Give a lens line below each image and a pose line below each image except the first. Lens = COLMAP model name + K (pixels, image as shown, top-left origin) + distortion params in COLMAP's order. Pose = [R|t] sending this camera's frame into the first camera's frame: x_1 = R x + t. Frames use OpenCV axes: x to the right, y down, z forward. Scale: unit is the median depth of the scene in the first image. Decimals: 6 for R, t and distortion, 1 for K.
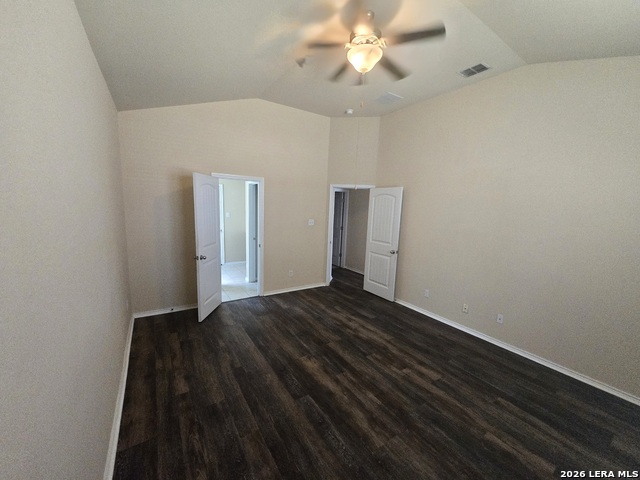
lens RADIAL K [[254.0, 0, 320.0], [0, 254.0, 240.0], [0, 0, 1]] dist [0.000712, -0.000081]
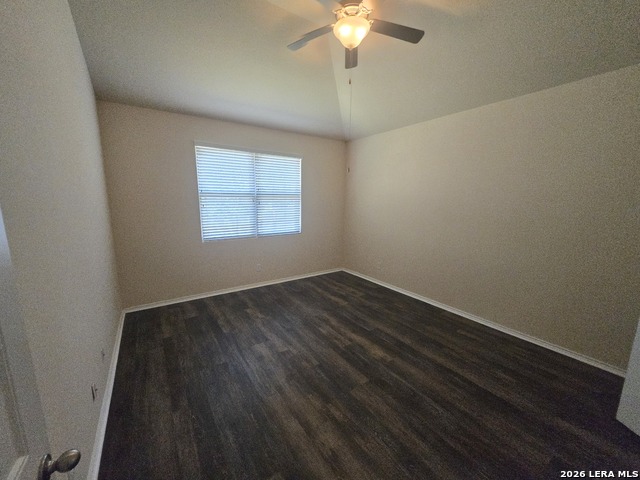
lens RADIAL K [[251.9, 0, 317.1], [0, 251.9, 241.1], [0, 0, 1]] dist [0.003254, -0.000229]
pose [[-0.998829, -0.045517, -0.016415, 0.233918], [-0.048349, 0.952219, 0.301564, -0.206040], [0.001905, 0.302004, -0.953305, 1.781965]]
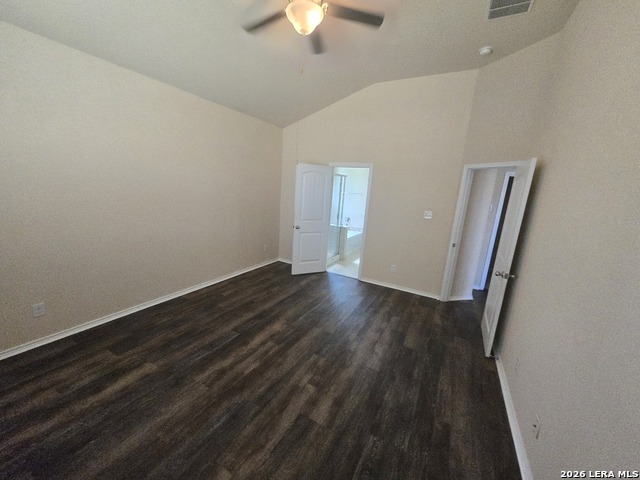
lens RADIAL K [[251.9, 0, 317.1], [0, 251.9, 241.1], [0, 0, 1]] dist [0.003254, -0.000229]
pose [[0.467880, 0.180327, -0.865200, 0.931100], [-0.169970, 0.979048, 0.112140, -0.034637], [0.867294, 0.094590, 0.488727, 0.565790]]
